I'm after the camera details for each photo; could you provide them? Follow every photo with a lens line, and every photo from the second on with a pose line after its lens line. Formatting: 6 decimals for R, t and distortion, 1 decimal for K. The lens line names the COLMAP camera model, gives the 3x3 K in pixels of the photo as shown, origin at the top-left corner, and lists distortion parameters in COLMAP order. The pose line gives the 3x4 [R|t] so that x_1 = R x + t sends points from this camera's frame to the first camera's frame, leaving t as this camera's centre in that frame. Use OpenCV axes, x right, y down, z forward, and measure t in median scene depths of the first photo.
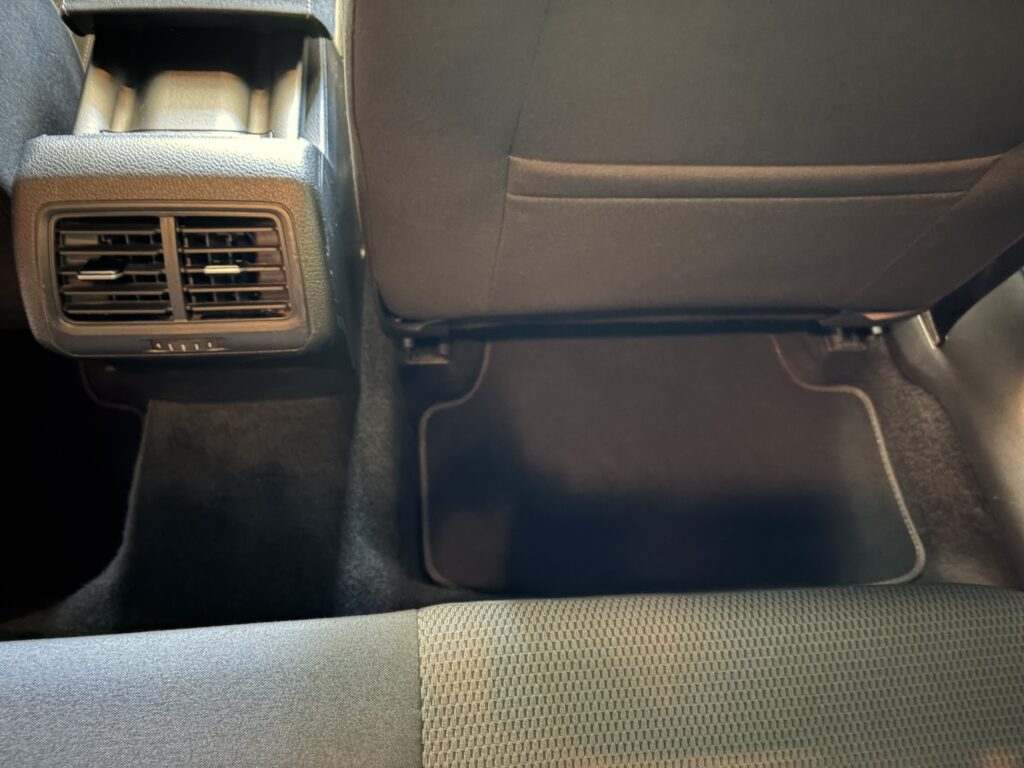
lens RADIAL K [[822.8, 0, 512.0], [0, 822.8, 384.0], [0, 0, 1]] dist [0.009405, 0.004597]
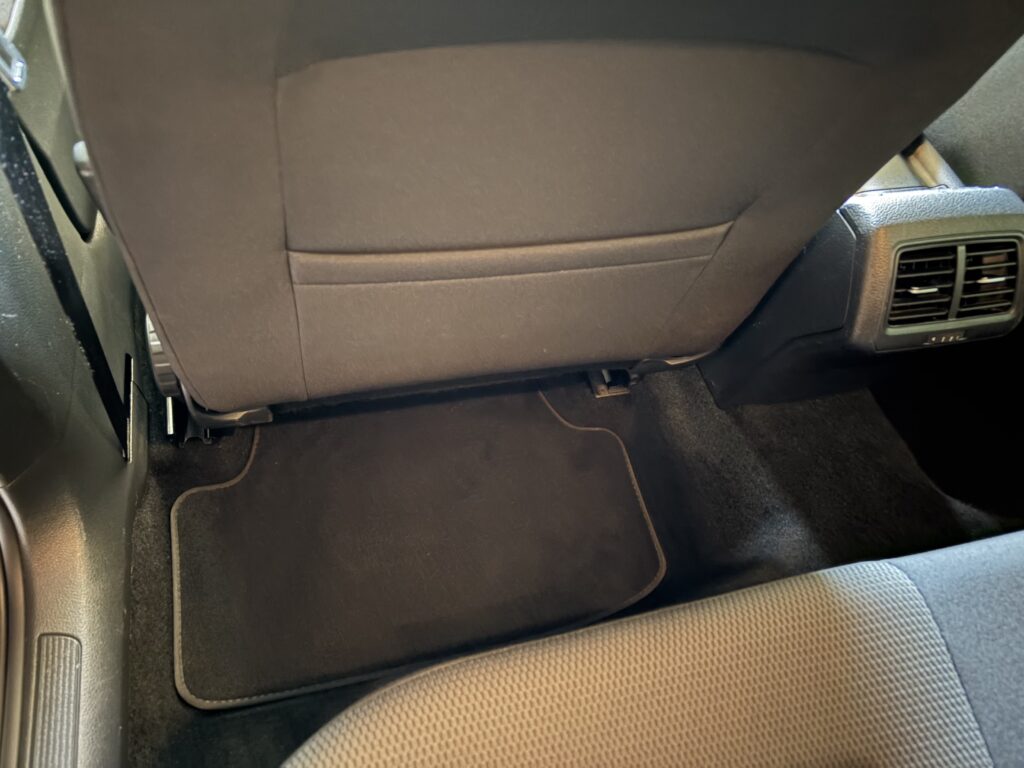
lens RADIAL K [[797.2, 0, 512.0], [0, 797.2, 384.0], [0, 0, 1]] dist [0.005618, -0.002543]
pose [[0.987257, -0.102358, 0.121842, -0.931956], [0.109956, 0.992281, -0.057344, 0.019792], [-0.115032, 0.070011, 0.990892, -0.179436]]
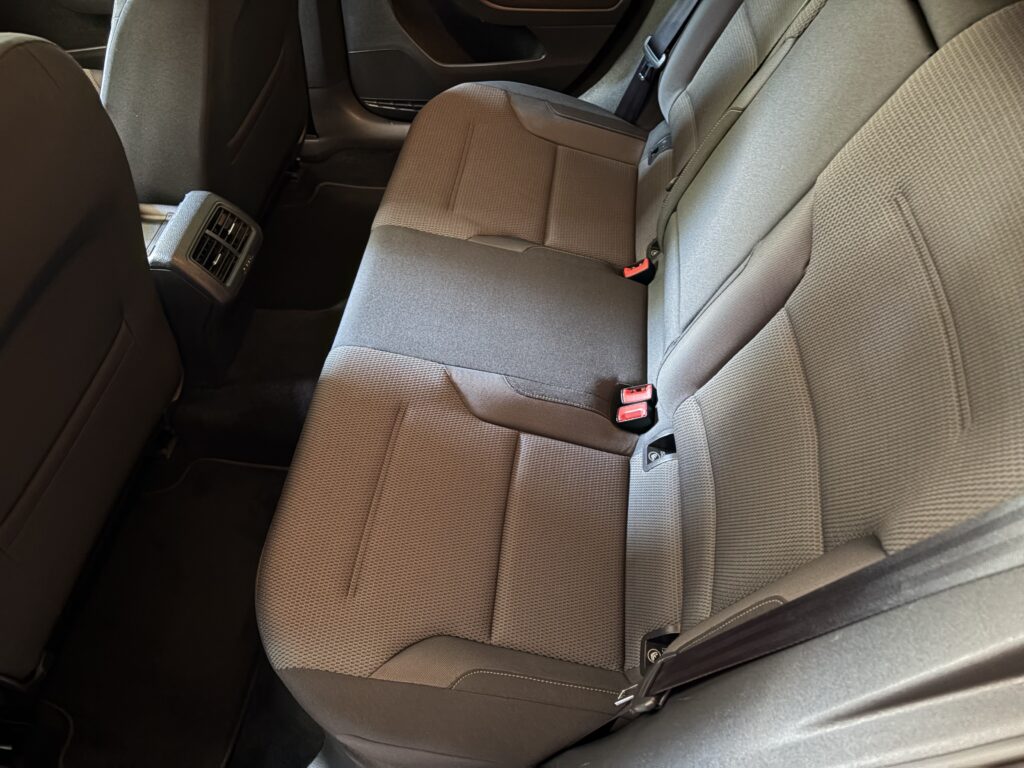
lens RADIAL K [[785.6, 0, 512.0], [0, 785.6, 384.0], [0, 0, 1]] dist [0.007732, 0.002325]
pose [[0.219140, -0.830579, 0.511973, -1.294374], [0.866059, 0.407248, 0.289983, 0.080587], [-0.449353, 0.379852, 0.808575, -0.889011]]
